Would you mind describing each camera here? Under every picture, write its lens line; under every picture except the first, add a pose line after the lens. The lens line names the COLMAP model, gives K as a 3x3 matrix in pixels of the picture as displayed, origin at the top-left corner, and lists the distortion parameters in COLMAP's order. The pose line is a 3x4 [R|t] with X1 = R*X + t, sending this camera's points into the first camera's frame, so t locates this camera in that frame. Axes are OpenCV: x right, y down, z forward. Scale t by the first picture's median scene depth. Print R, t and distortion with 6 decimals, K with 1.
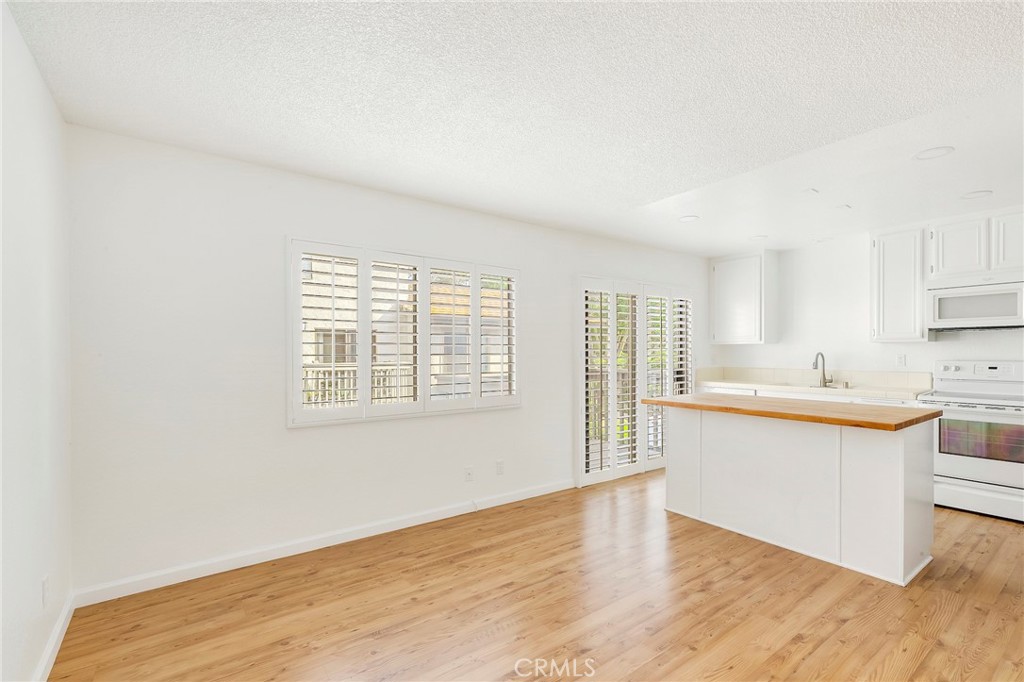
lens RADIAL K [[461.3, 0, 521.2], [0, 461.3, 351.0], [0, 0, 1]] dist [0.018451, -0.000390]
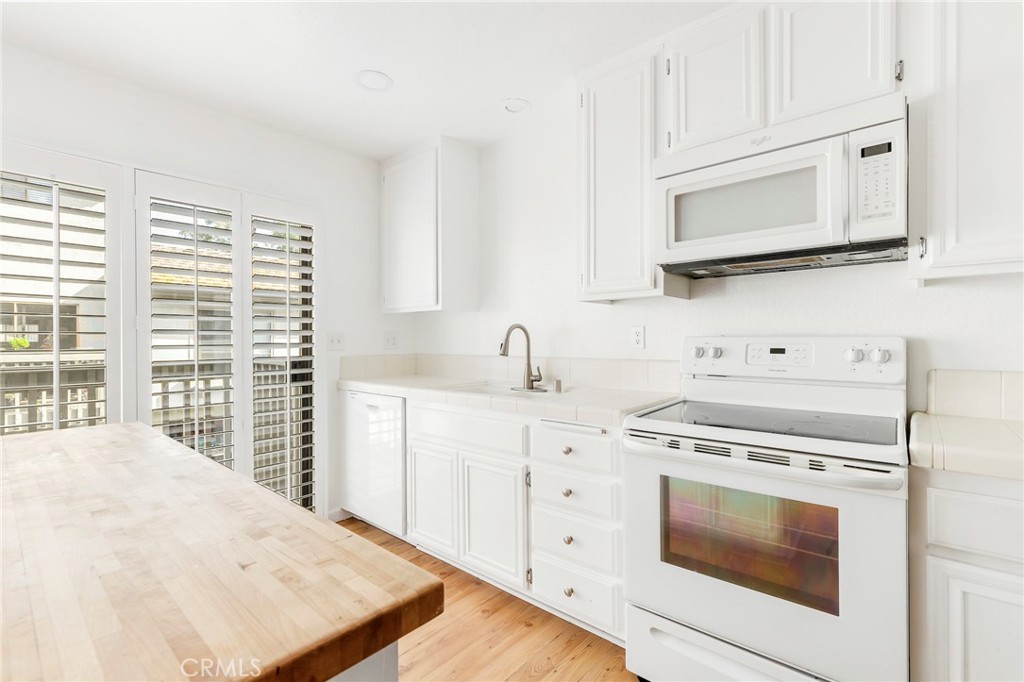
lens RADIAL K [[461.3, 0, 510.4], [0, 461.3, 333.1], [0, 0, 1]] dist [0.018451, -0.000390]
pose [[0.979002, 0.003344, 0.203822, 0.700918], [-0.000628, 0.999910, -0.013388, 0.026622], [-0.203848, 0.012979, 0.978916, 0.649486]]
